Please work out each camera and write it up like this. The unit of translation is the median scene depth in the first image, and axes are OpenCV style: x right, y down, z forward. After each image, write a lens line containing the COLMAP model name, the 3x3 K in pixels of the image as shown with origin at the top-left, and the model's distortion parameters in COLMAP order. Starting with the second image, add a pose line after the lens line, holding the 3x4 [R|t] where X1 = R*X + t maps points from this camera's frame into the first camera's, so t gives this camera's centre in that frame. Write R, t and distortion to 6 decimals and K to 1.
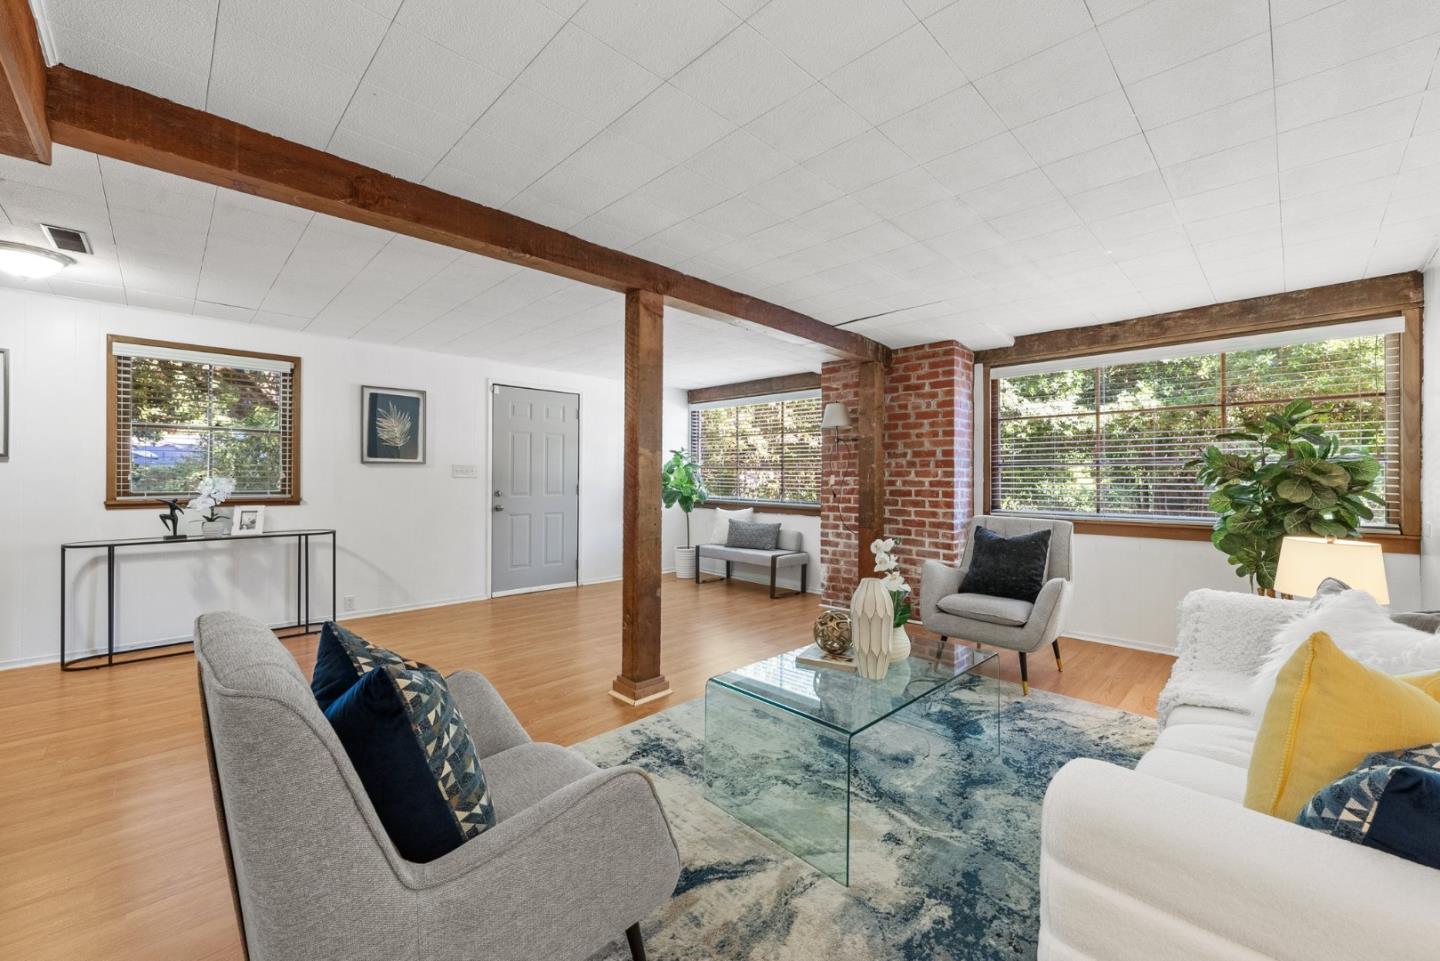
lens RADIAL K [[571.1, 0, 729.4], [0, 571.1, 474.0], [0, 0, 1]] dist [-0.000609, -0.000021]
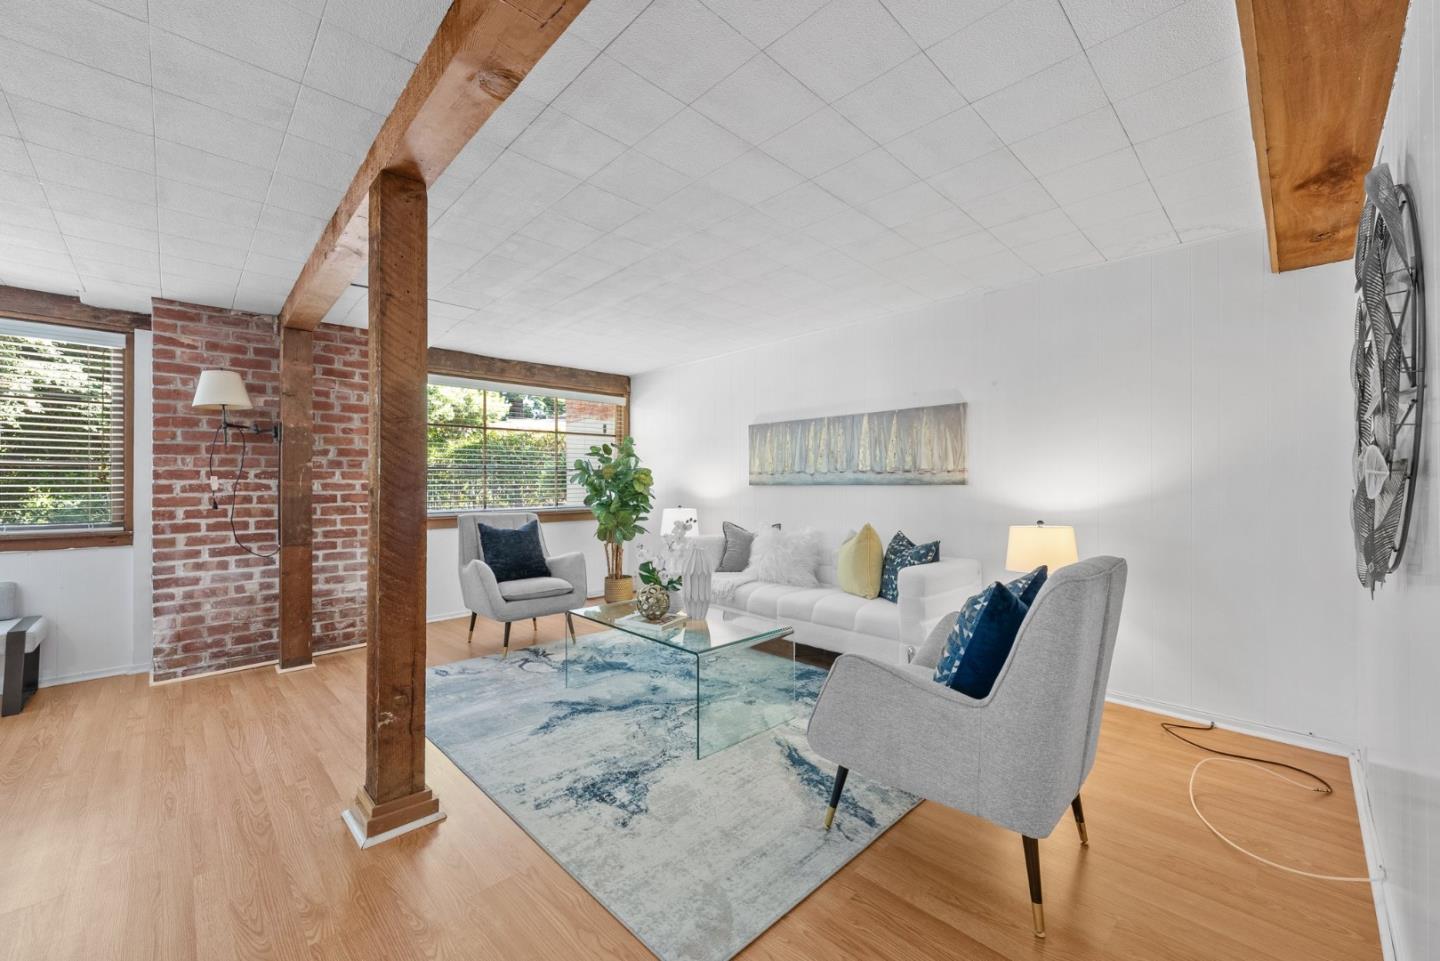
lens RADIAL K [[568.9, 0, 721.3], [0, 568.9, 485.1], [0, 0, 1]] dist [-0.000130, 0.000220]
pose [[0.017042, -0.004412, 0.999845, -0.787360], [0.003072, 0.999986, 0.004360, 0.018509], [-0.999850, 0.002997, 0.017055, 0.640886]]
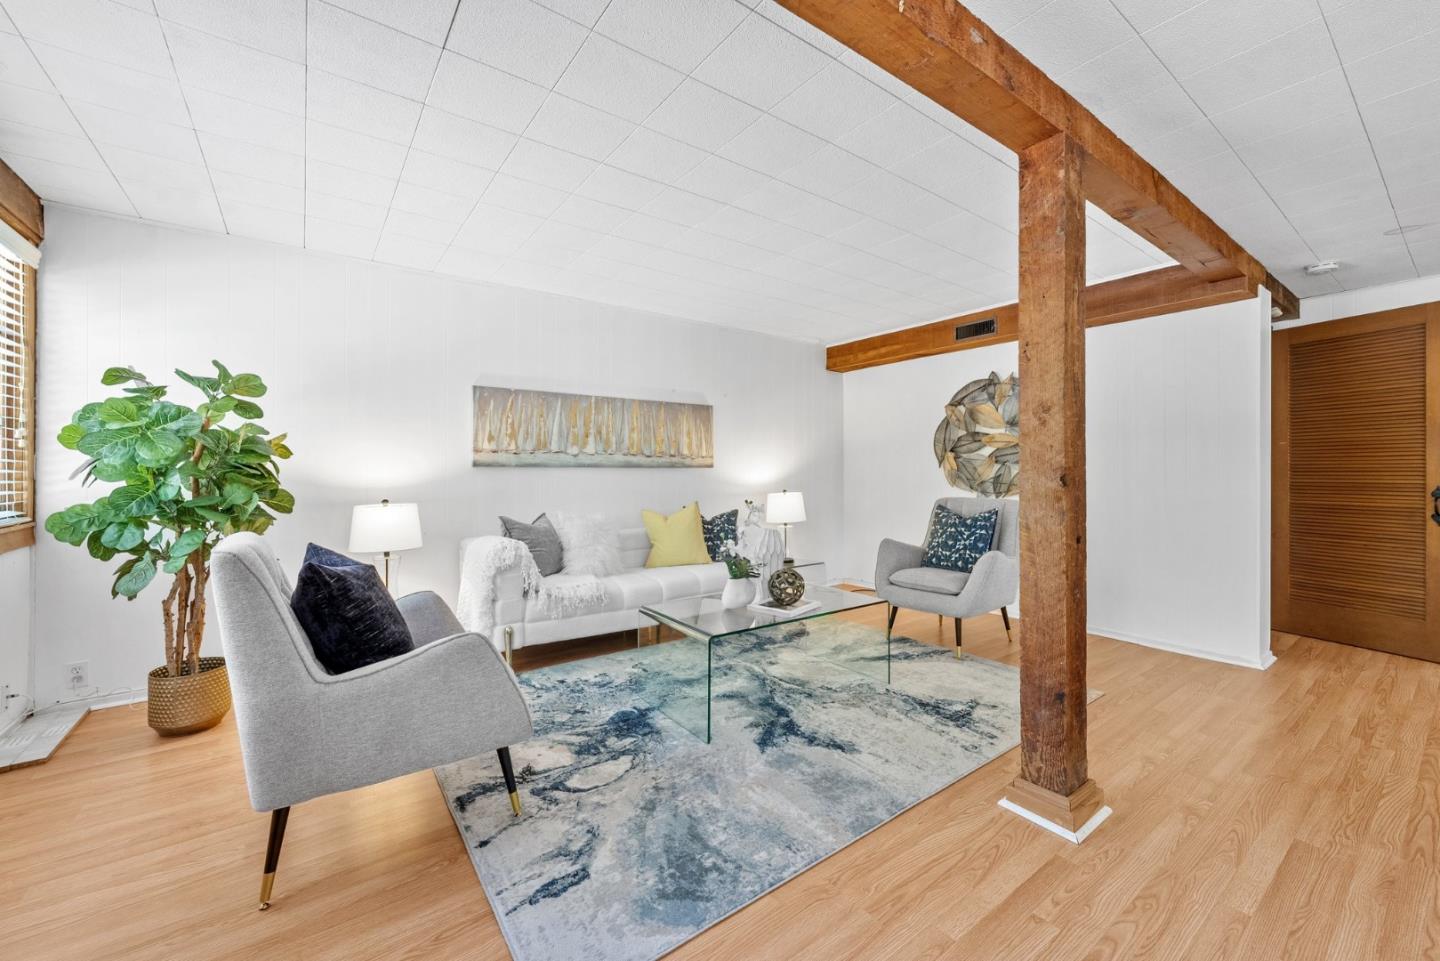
lens RADIAL K [[571.1, 0, 729.4], [0, 571.1, 474.0], [0, 0, 1]] dist [-0.000609, -0.000021]
pose [[-0.989598, -0.005513, 0.143756, 0.100780], [-0.004326, 0.999954, 0.008572, 0.028431], [-0.143797, 0.007861, -0.989576, 1.672997]]
